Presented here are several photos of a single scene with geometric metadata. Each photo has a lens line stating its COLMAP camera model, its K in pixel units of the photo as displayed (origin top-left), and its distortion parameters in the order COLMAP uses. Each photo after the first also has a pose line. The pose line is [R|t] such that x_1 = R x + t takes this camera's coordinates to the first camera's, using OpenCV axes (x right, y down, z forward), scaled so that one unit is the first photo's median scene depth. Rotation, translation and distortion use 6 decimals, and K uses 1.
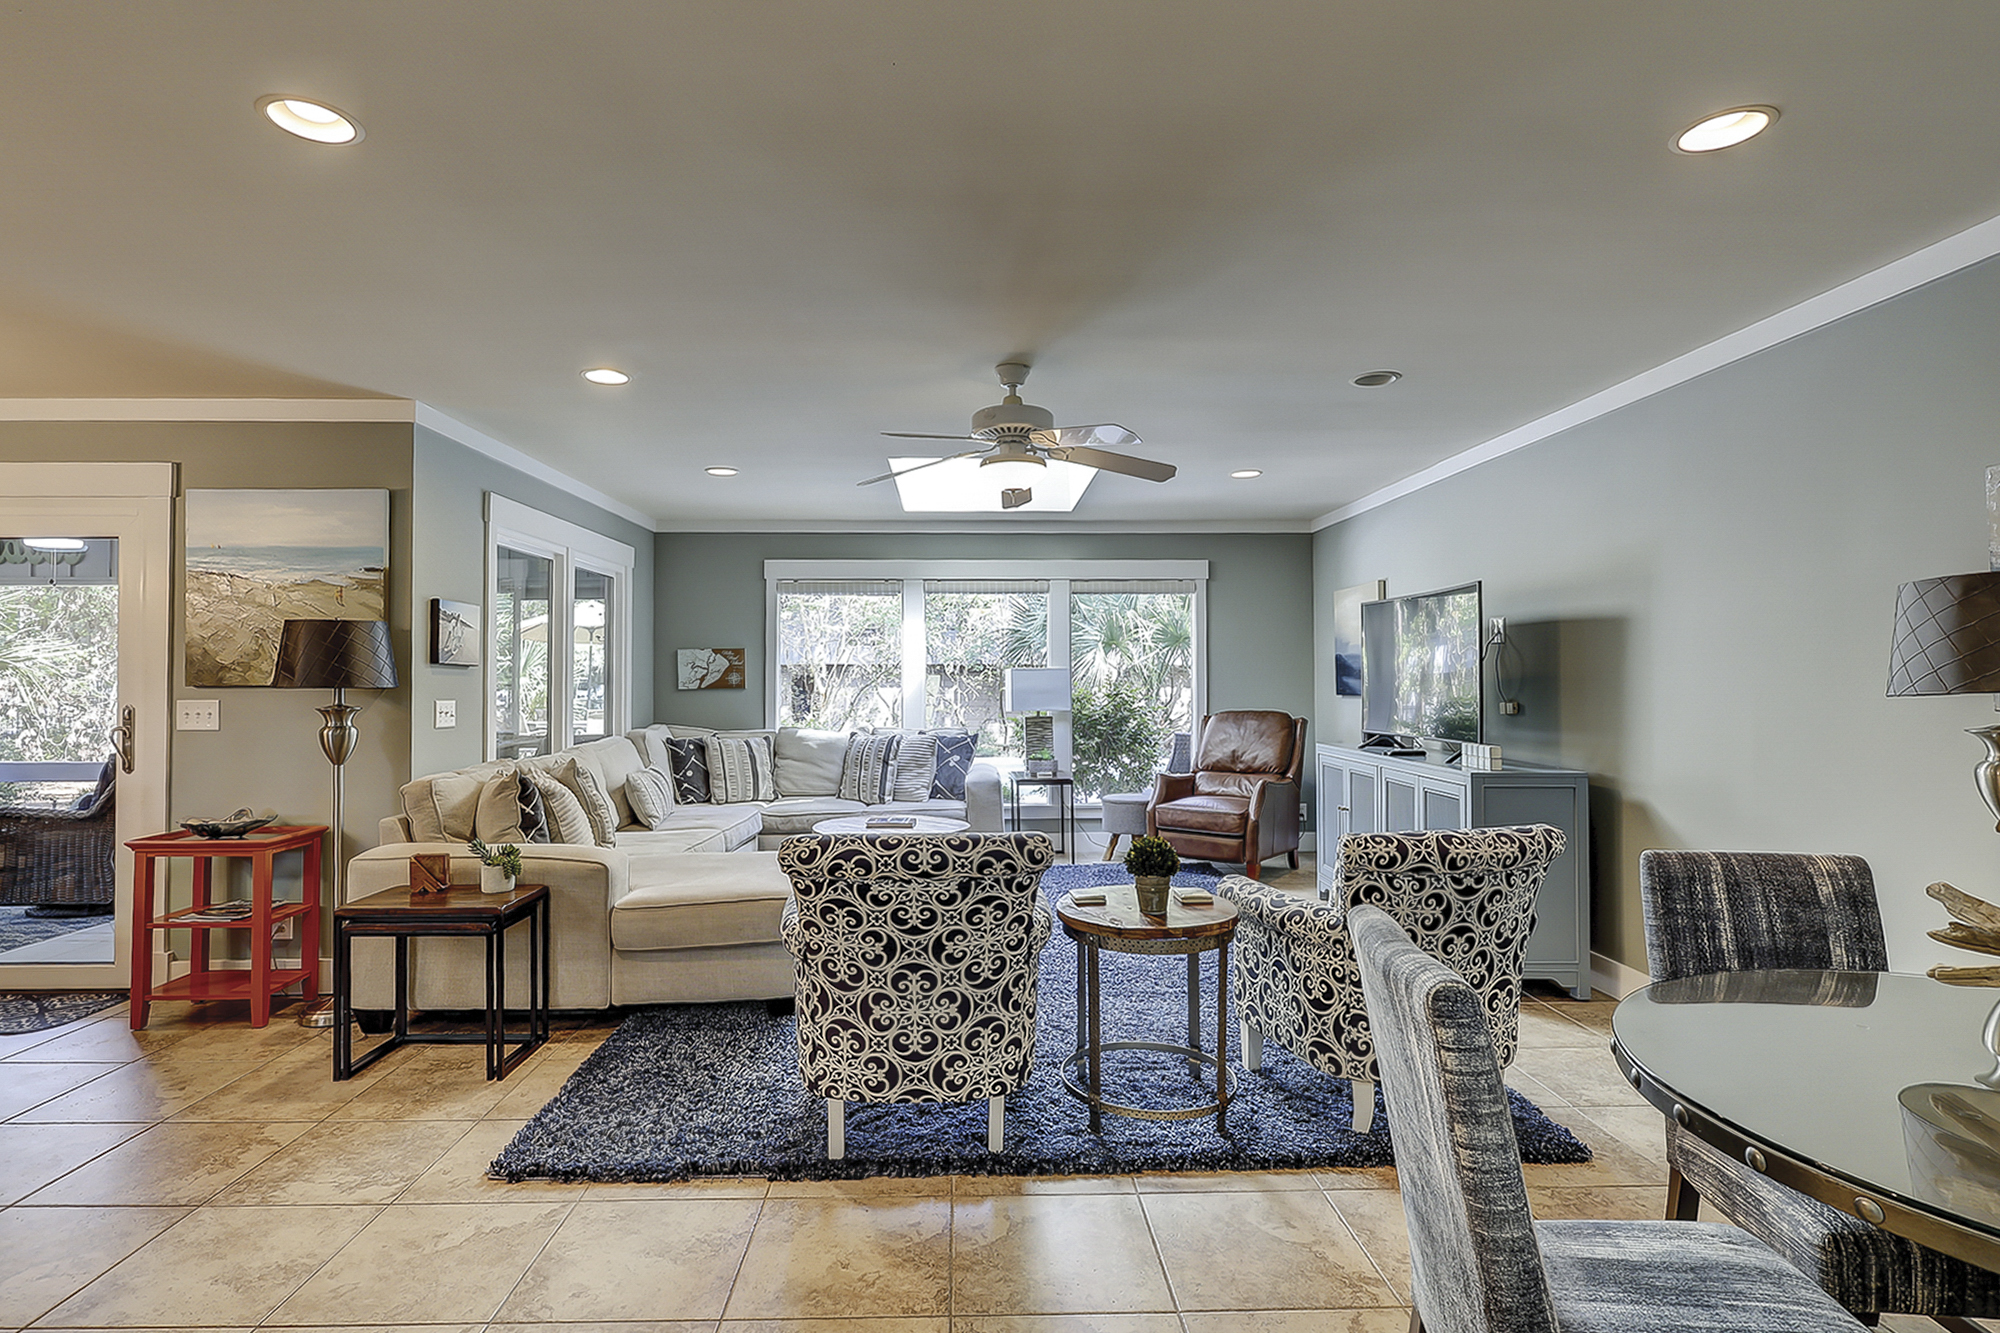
lens RADIAL K [[969.2, 0, 981.2], [0, 969.2, 656.3], [0, 0, 1]] dist [-0.001694, -0.000450]
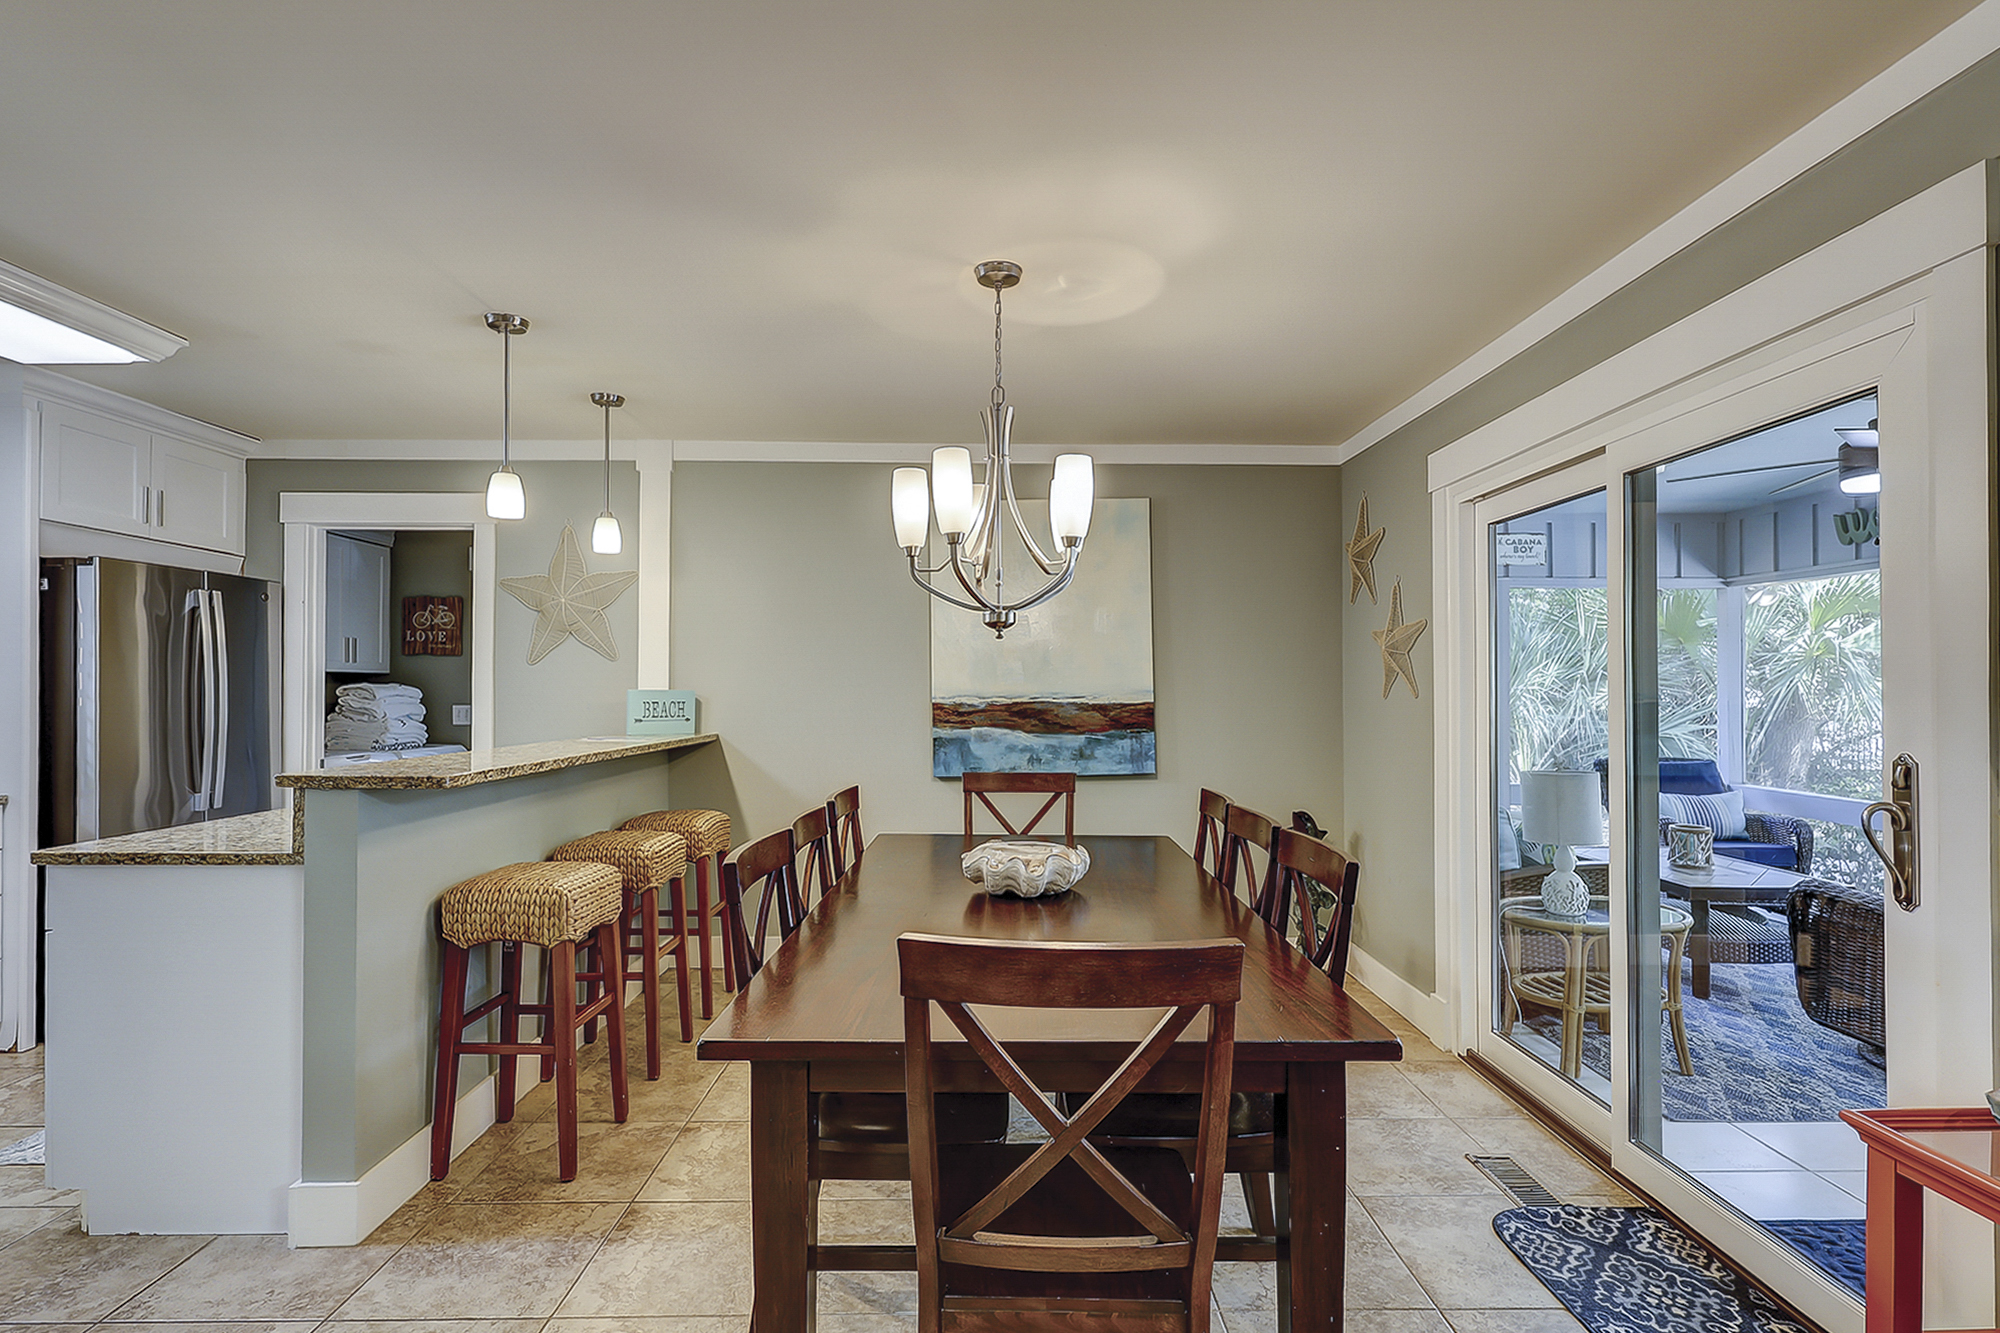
lens RADIAL K [[1003.8, 0, 977.2], [0, 1003.8, 675.3], [0, 0, 1]] dist [-0.002724, -0.001010]
pose [[-0.016562, -0.011025, -0.999802, -0.528159], [0.017881, 0.999776, -0.011321, 0.013429], [0.999703, -0.018065, -0.016361, 0.740477]]
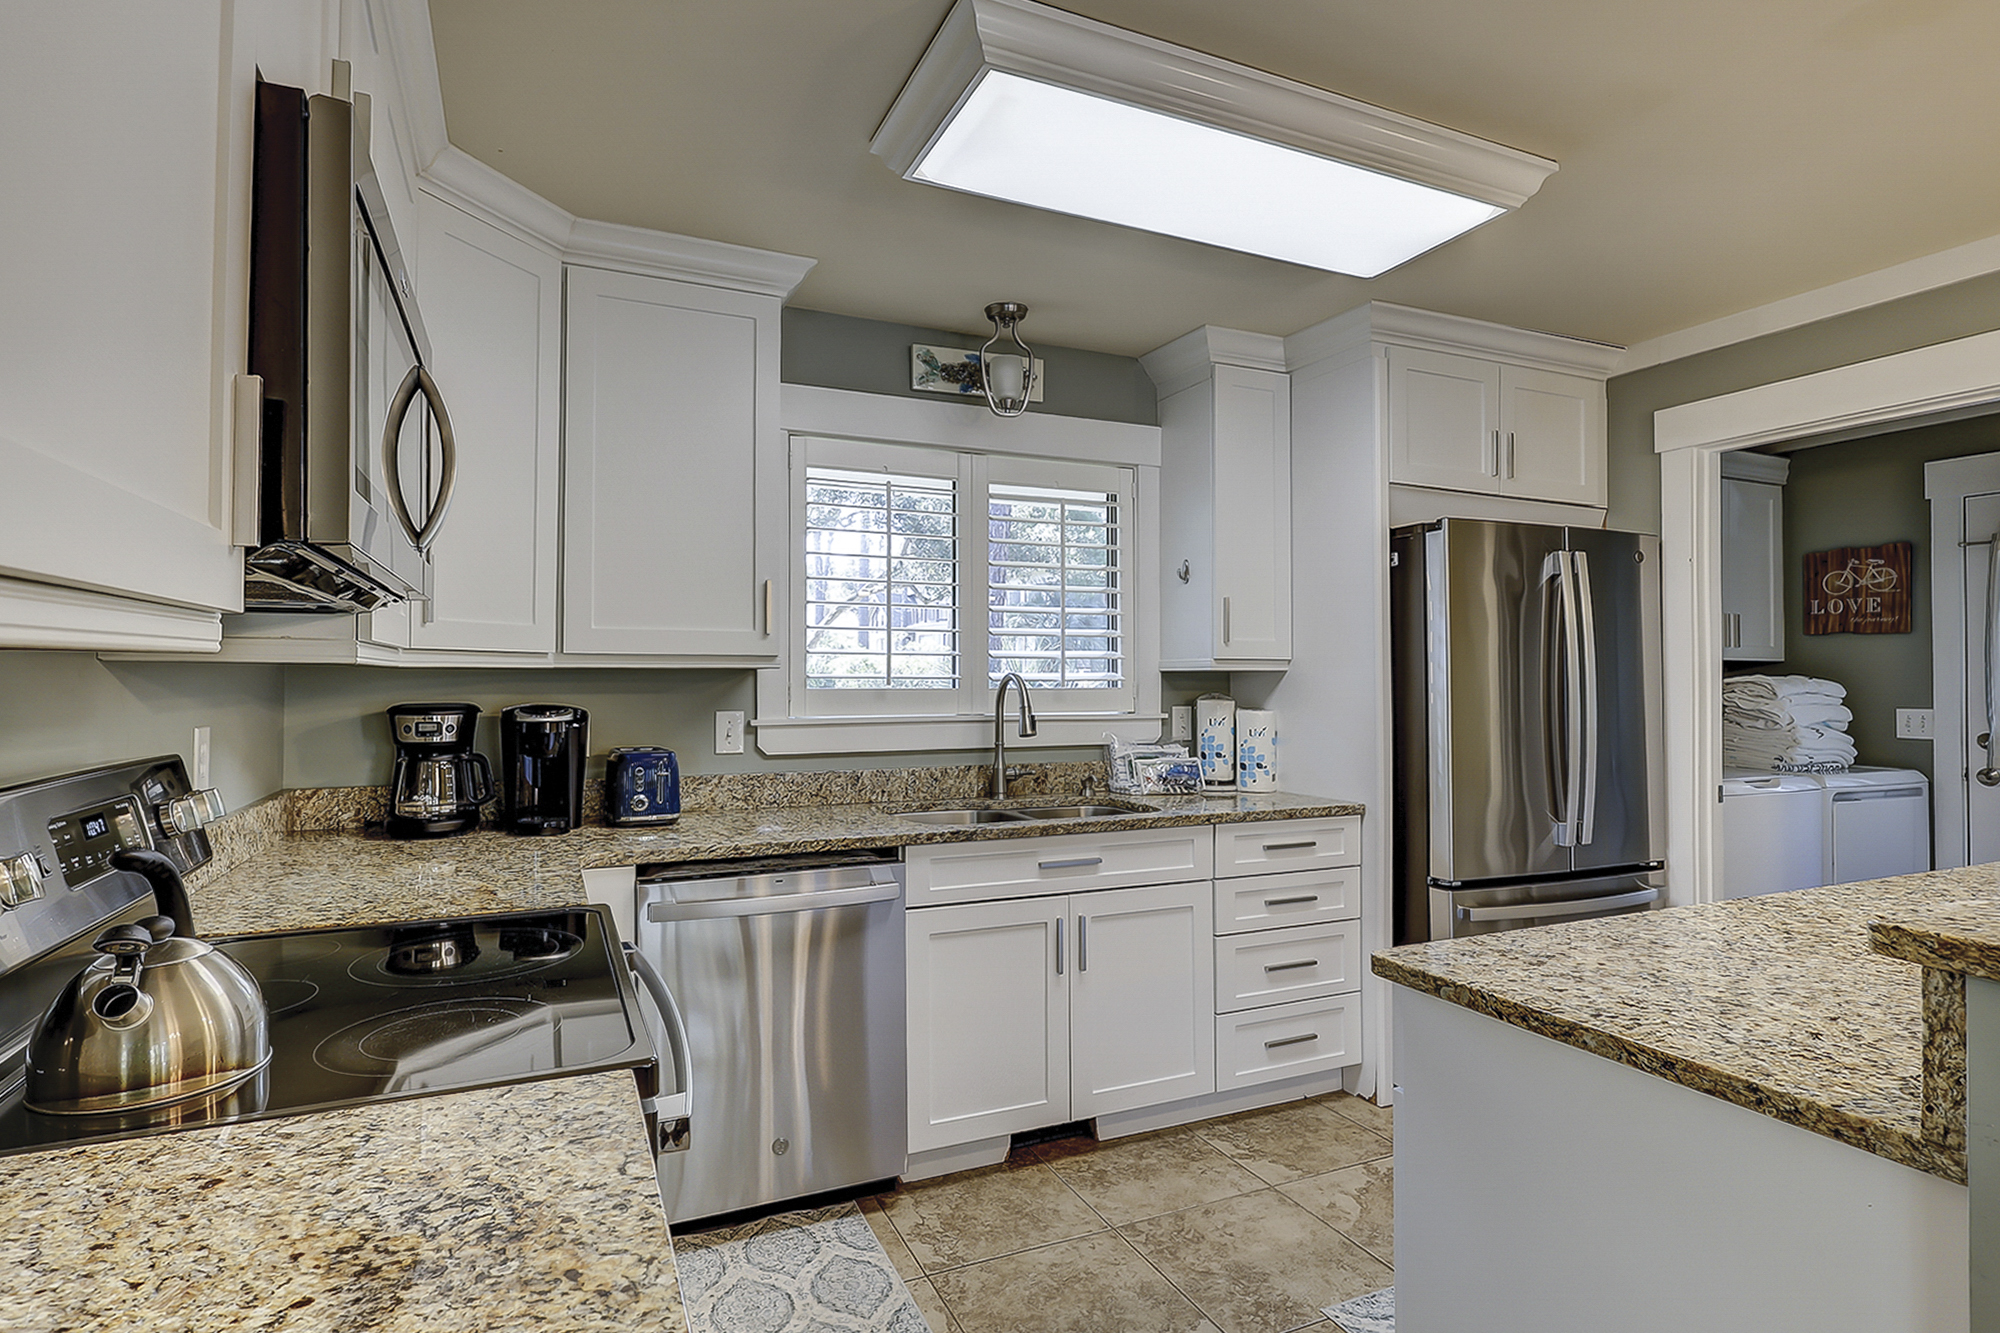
lens RADIAL K [[989.0, 0, 979.4], [0, 989.0, 661.4], [0, 0, 1]] dist [0.001552, 0.000156]
pose [[-0.921411, -0.007894, -0.388510, -0.911387], [0.004726, 0.999492, -0.031516, 0.005053], [0.388562, -0.030875, -0.920905, 0.380524]]
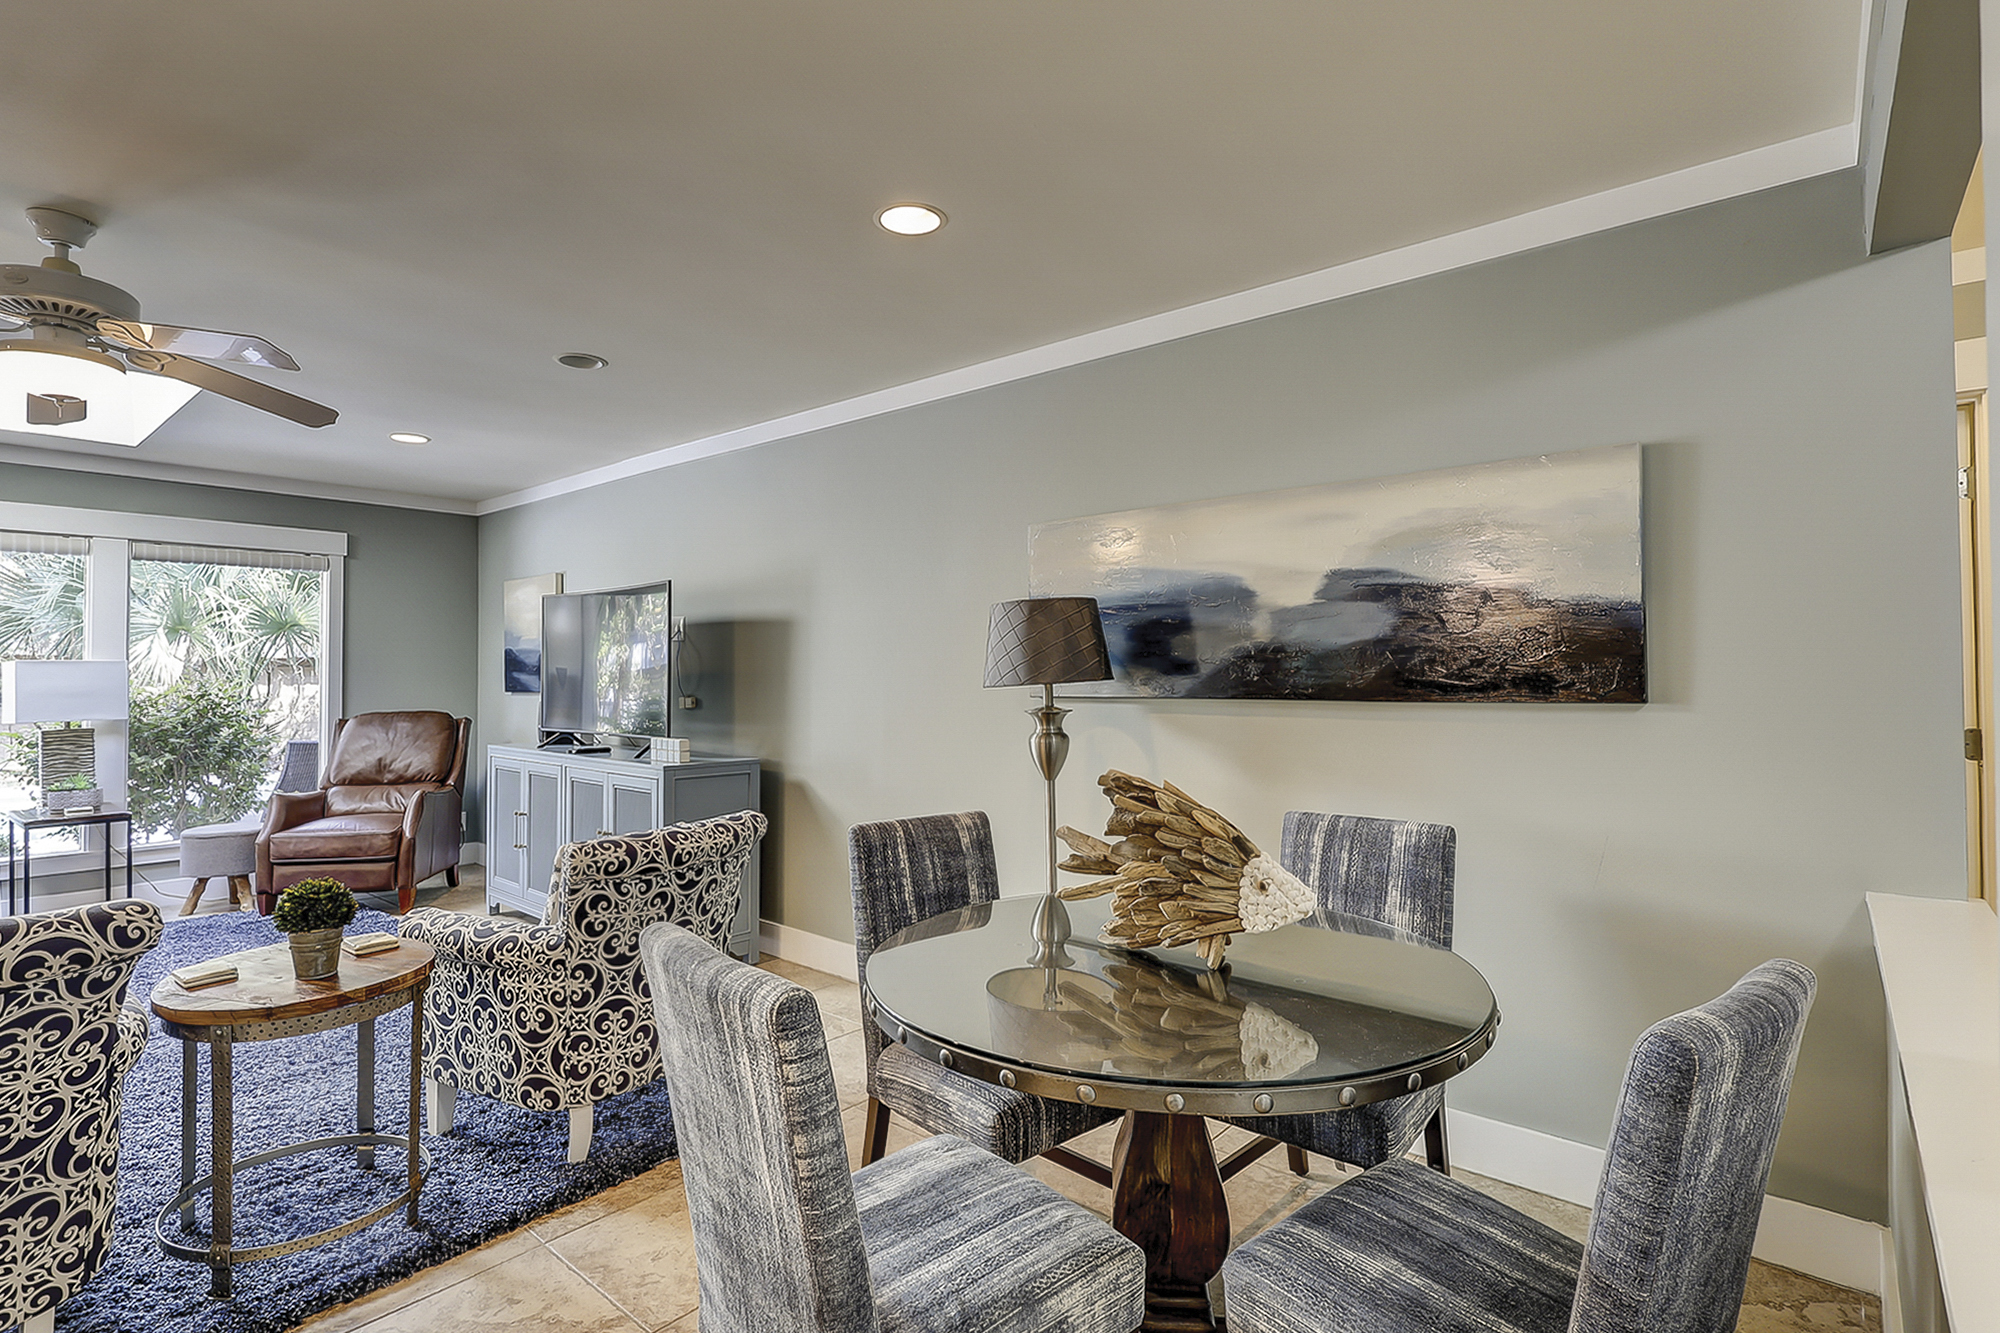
lens RADIAL K [[969.2, 0, 981.2], [0, 969.2, 656.3], [0, 0, 1]] dist [-0.001694, -0.000450]
pose [[0.671702, 0.013231, 0.740704, -0.037068], [-0.016334, 0.999862, -0.003049, 0.001456], [-0.740642, -0.010050, 0.671825, 0.076352]]
